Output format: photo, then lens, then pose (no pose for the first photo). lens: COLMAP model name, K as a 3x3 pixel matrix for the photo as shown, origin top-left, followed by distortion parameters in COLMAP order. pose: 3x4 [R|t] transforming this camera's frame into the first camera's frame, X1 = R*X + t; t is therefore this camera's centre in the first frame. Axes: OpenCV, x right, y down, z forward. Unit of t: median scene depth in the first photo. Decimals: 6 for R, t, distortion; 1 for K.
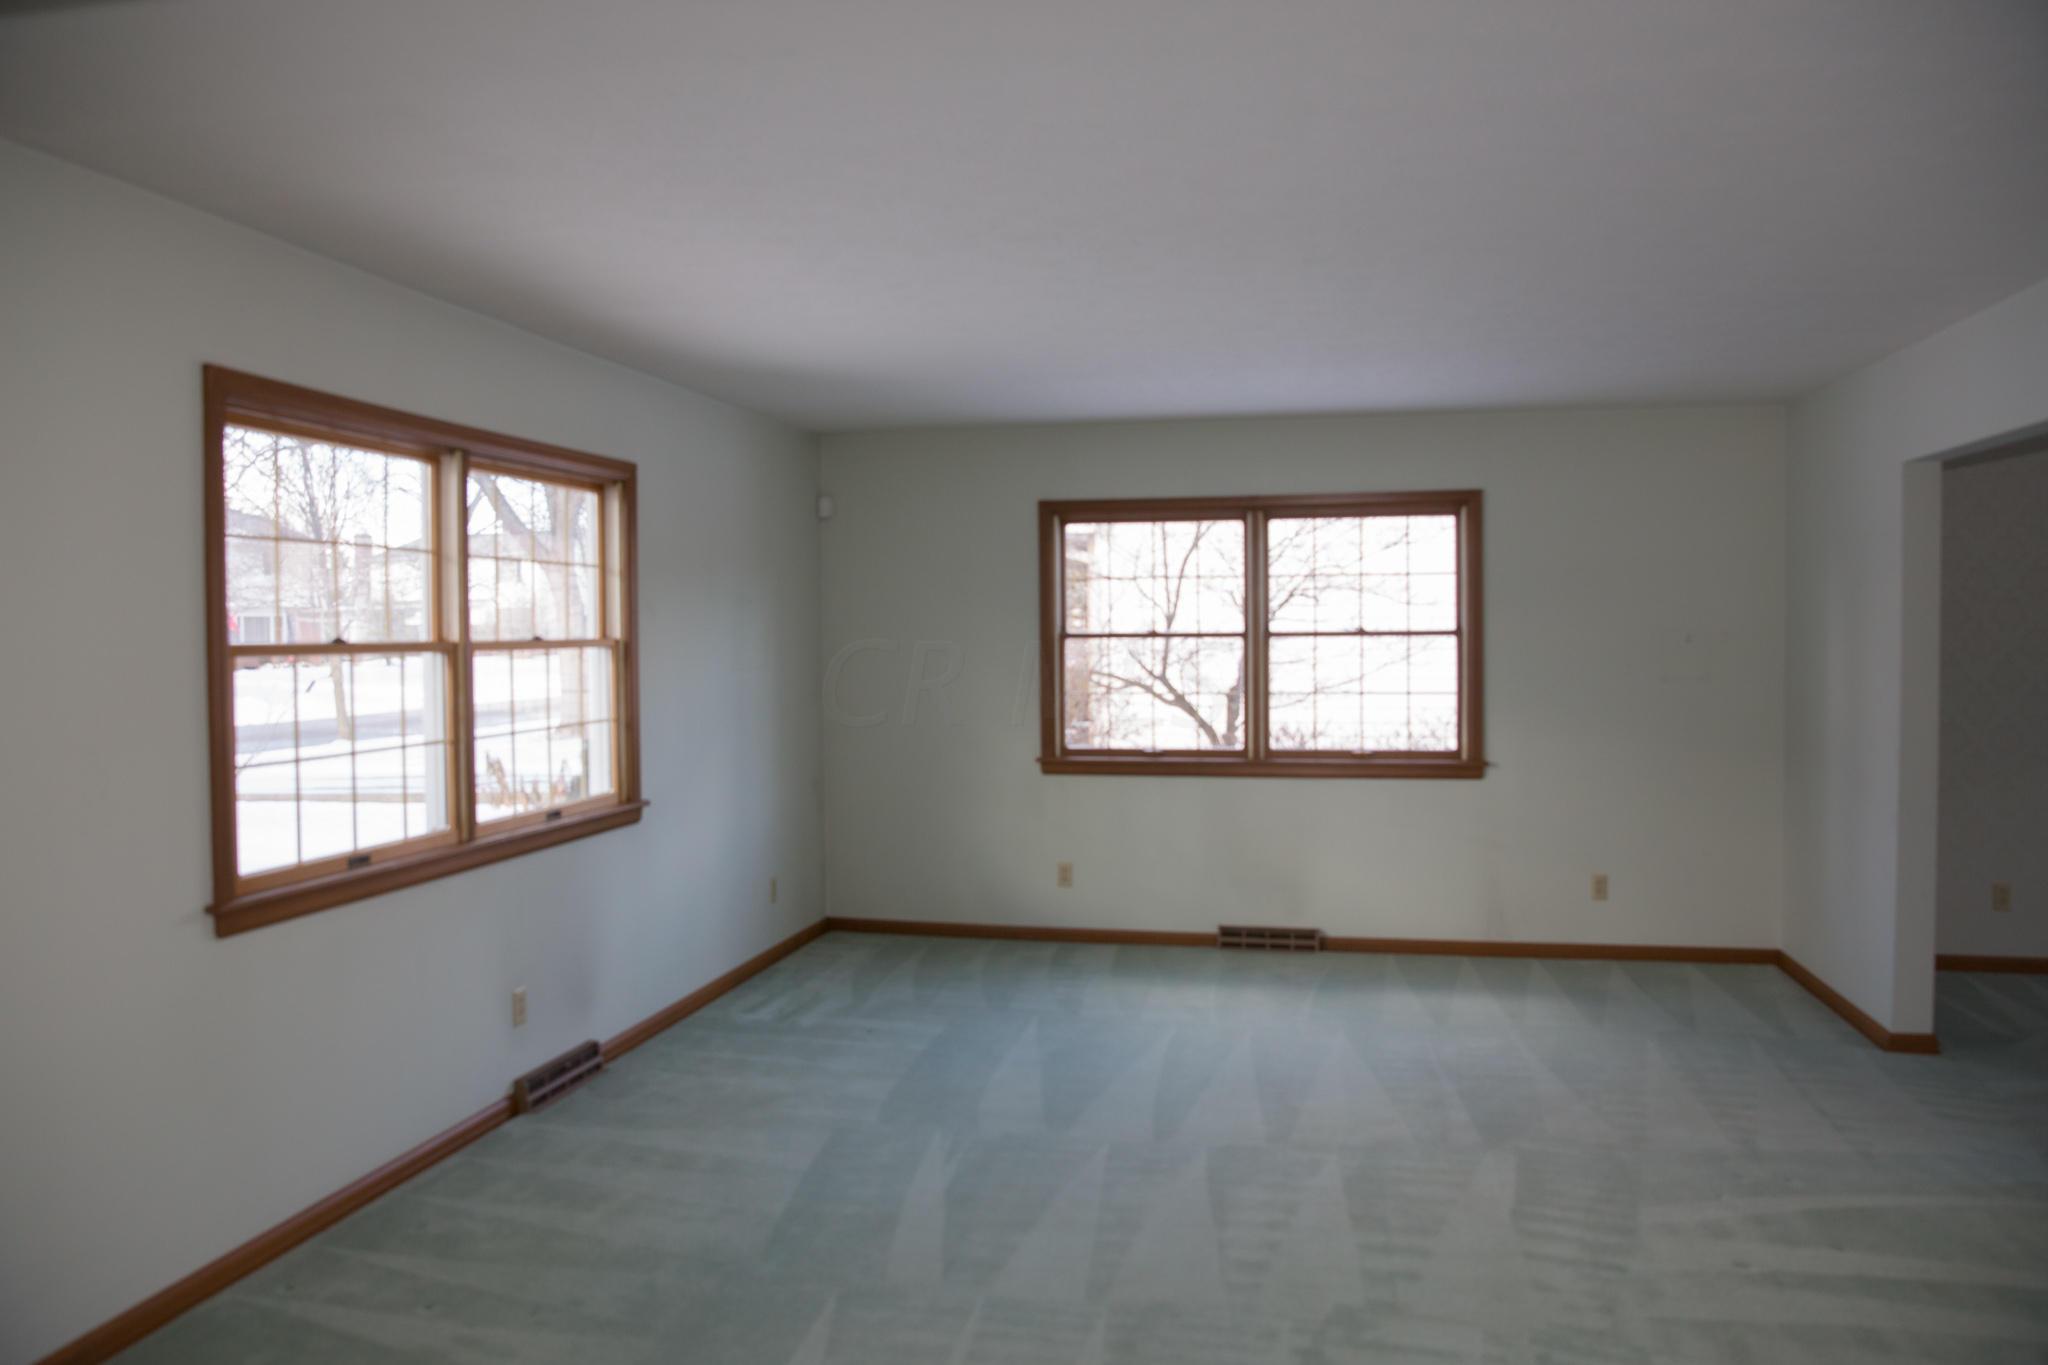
lens RADIAL K [[1453.5, 0, 1014.5], [0, 1453.5, 678.1], [0, 0, 1]] dist [-0.111160, 0.084706]
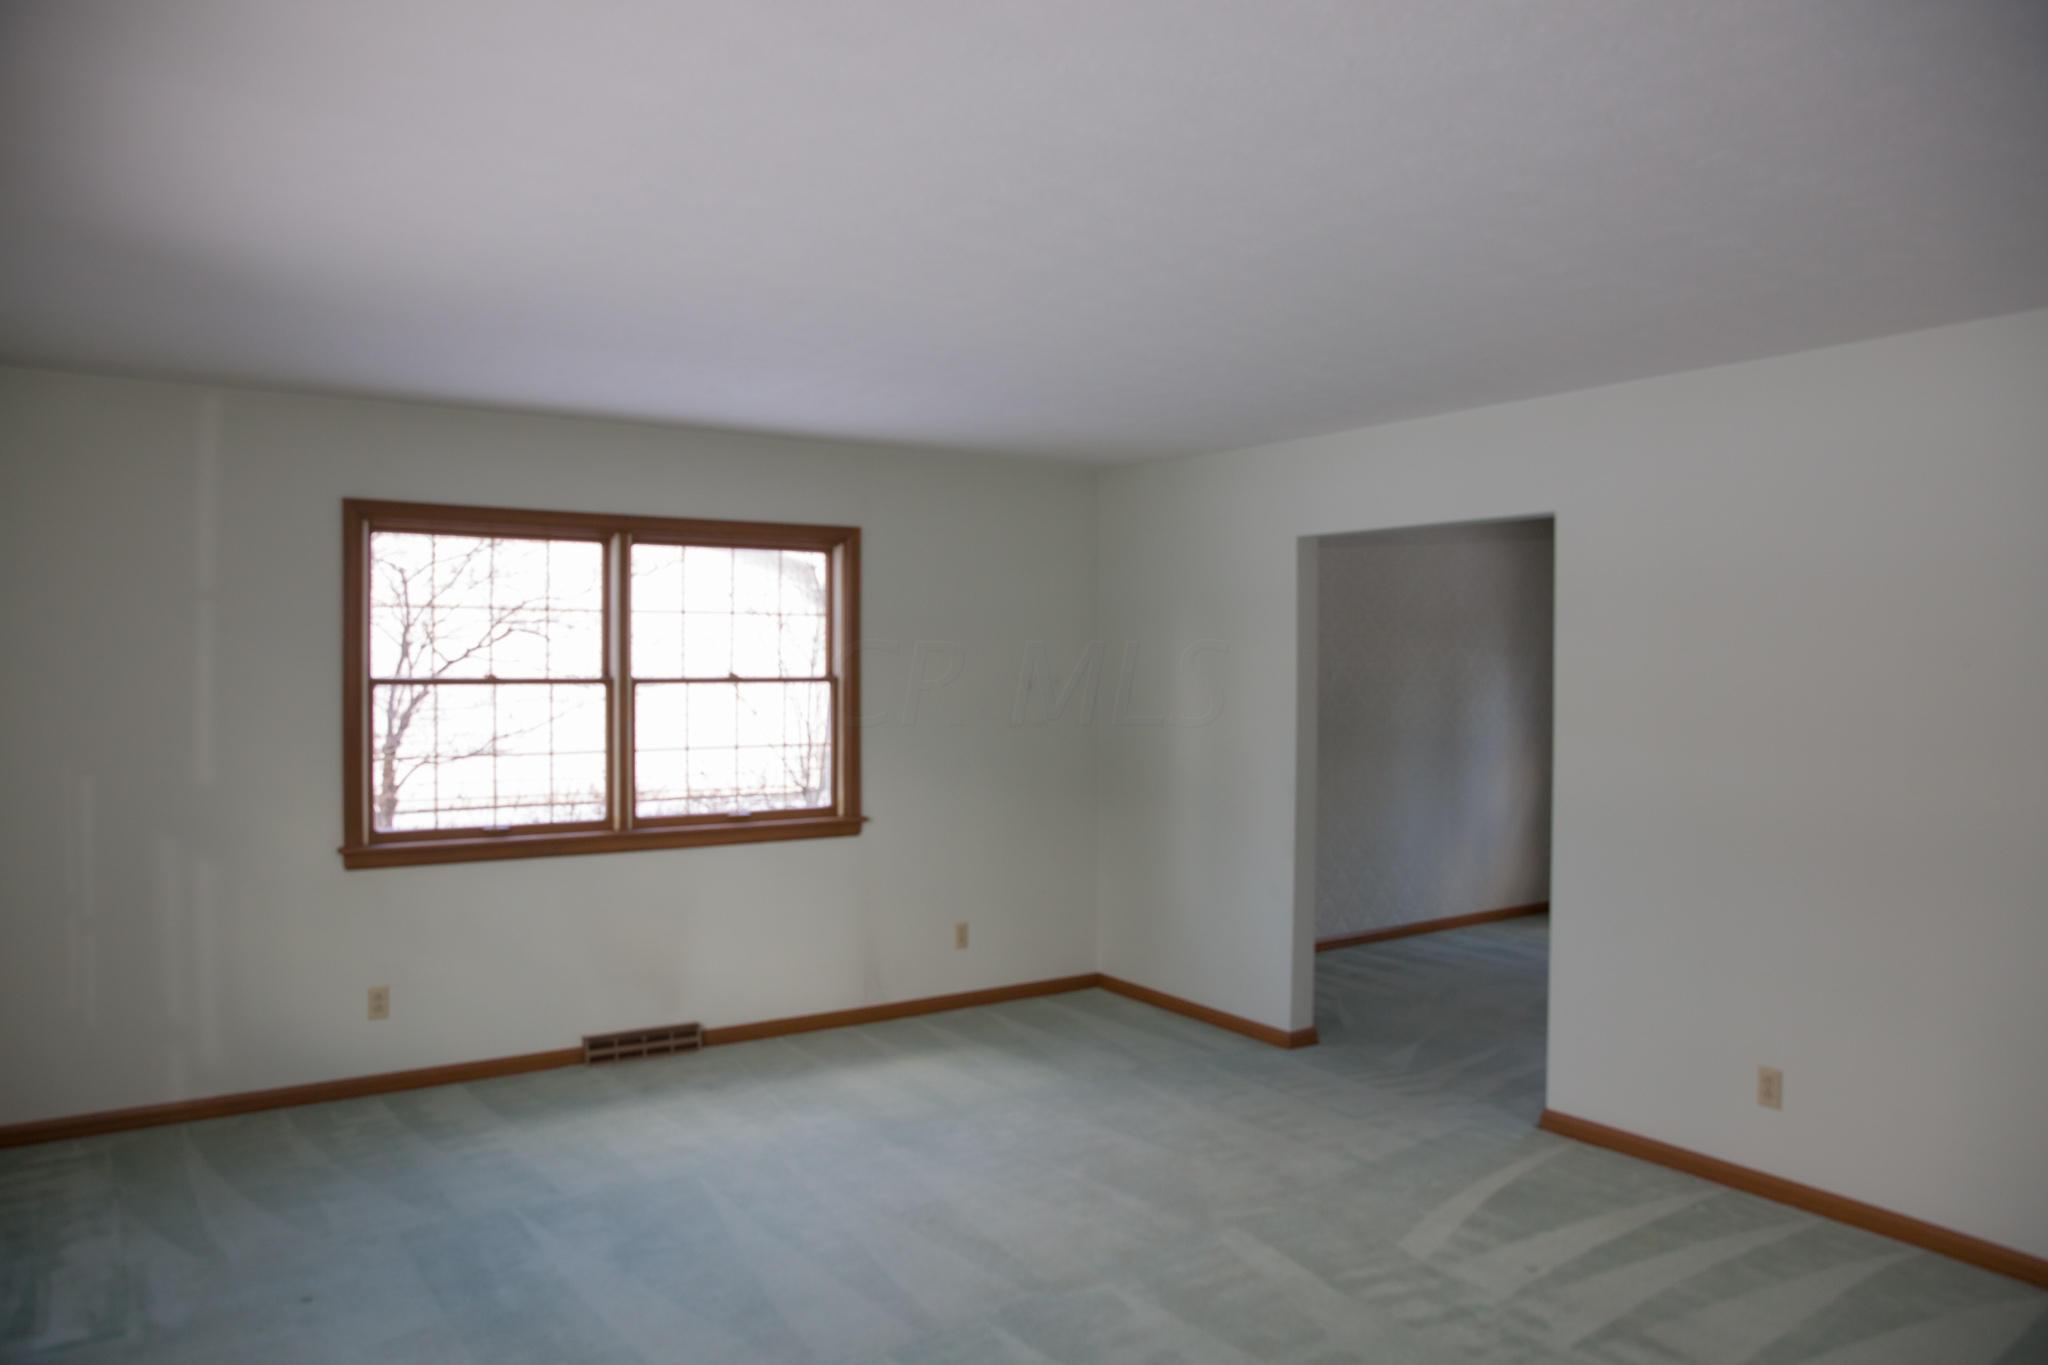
lens RADIAL K [[1405.3, 0, 1037.1], [0, 1405.3, 684.4], [0, 0, 1]] dist [-0.112944, 0.084228]
pose [[0.690567, 0.002218, 0.723265, -0.251091], [0.020452, 0.999536, -0.022593, -0.005062], [-0.722980, 0.030394, 0.690200, 0.276607]]
